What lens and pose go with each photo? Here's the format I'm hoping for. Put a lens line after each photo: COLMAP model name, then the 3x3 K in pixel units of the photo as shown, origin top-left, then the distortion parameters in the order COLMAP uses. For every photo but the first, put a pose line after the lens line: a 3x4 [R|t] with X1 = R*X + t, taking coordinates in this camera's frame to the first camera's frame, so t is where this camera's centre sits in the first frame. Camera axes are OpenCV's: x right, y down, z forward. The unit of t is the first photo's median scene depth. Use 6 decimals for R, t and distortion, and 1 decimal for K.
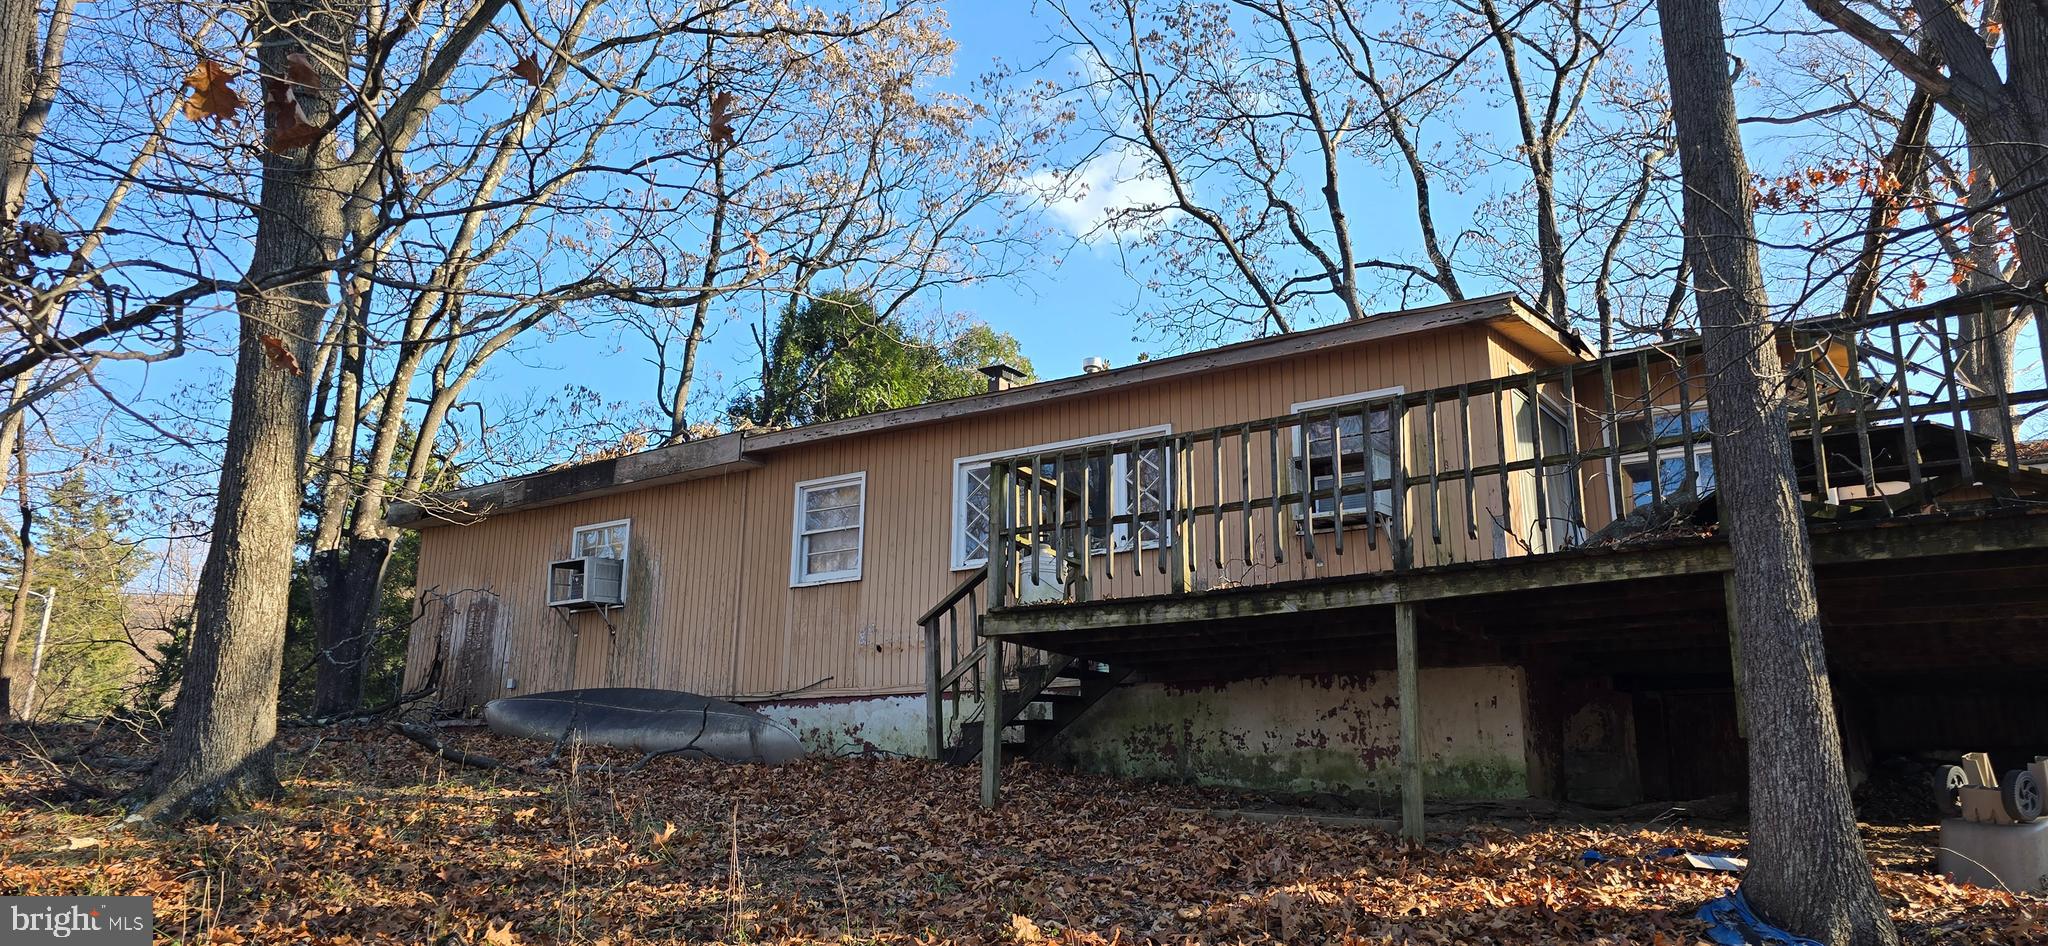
lens RADIAL K [[1359.5, 0, 1054.6], [0, 1359.5, 436.7], [0, 0, 1]] dist [0.059577, -0.041853]
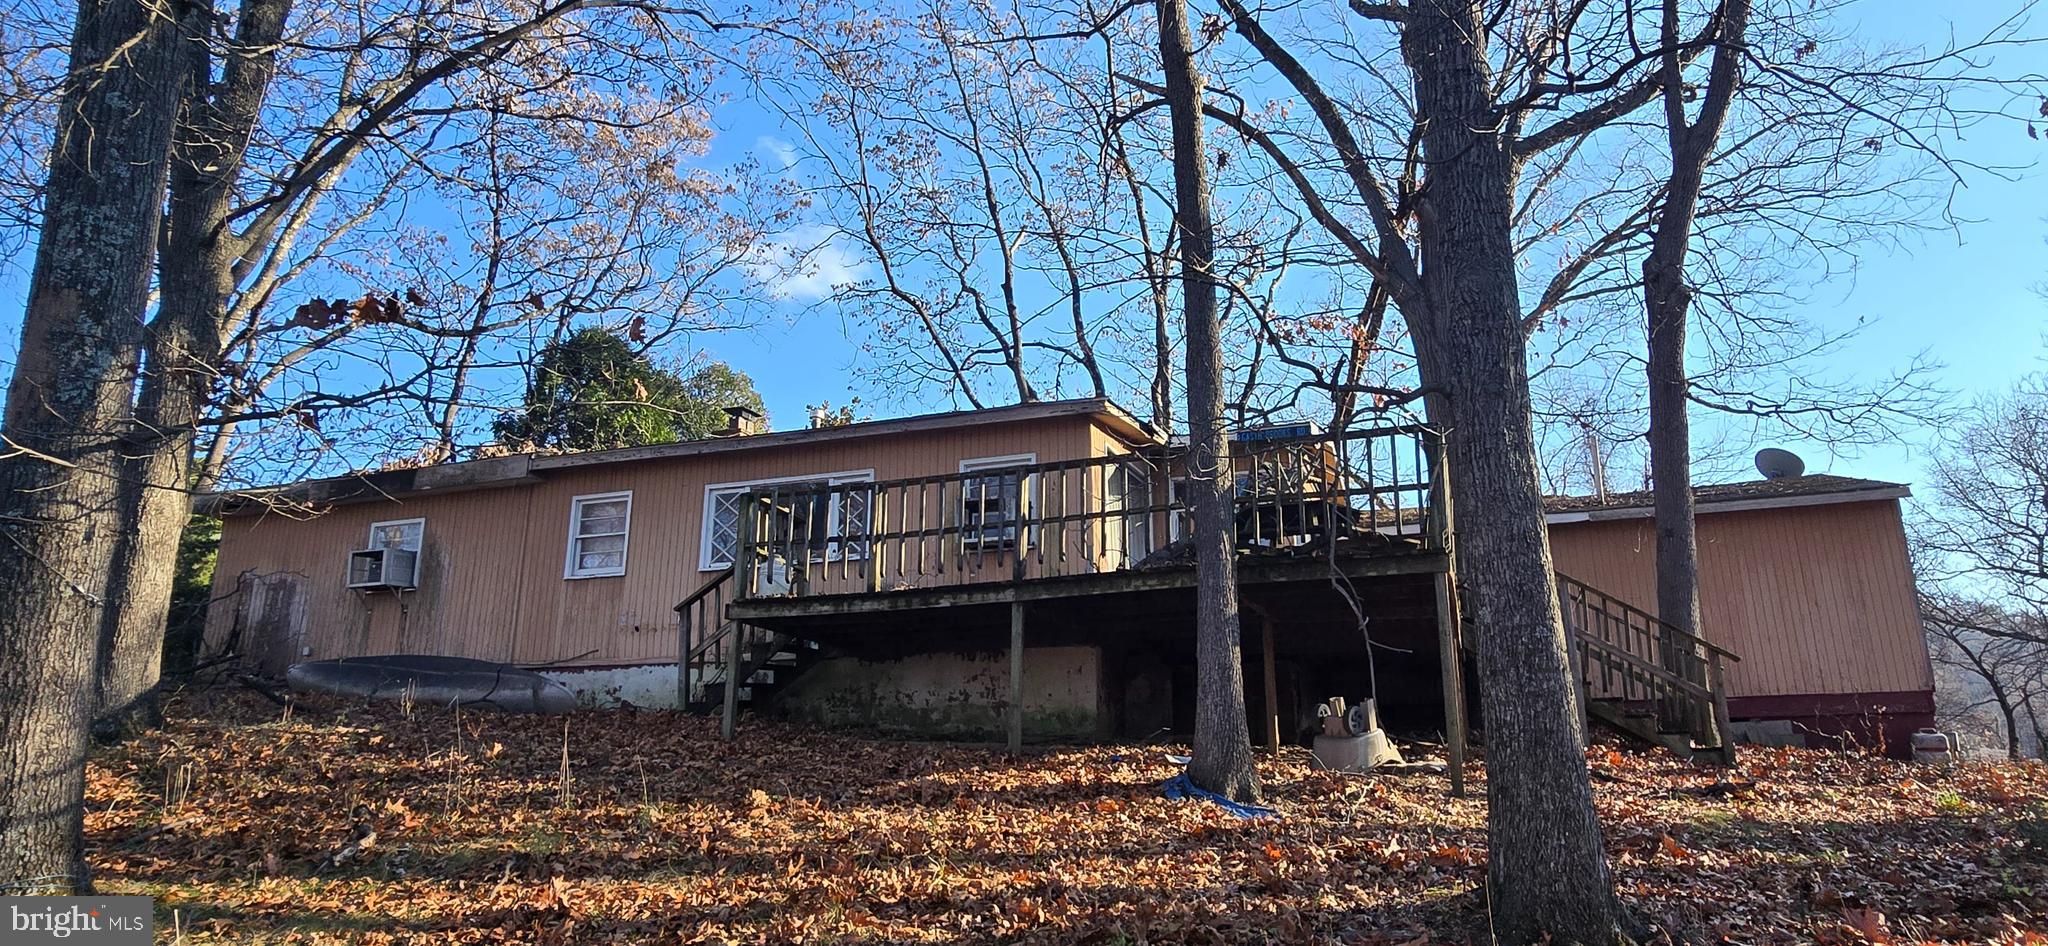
lens RADIAL K [[1173.3, 0, 1034.6], [0, 1173.3, 459.9], [0, 0, 1]] dist [-0.004576, 0.000117]
pose [[0.974574, 0.053113, 0.217680, -0.014033], [-0.053064, 0.998573, -0.006074, -0.020129], [-0.217691, -0.005631, 0.976001, -0.192256]]
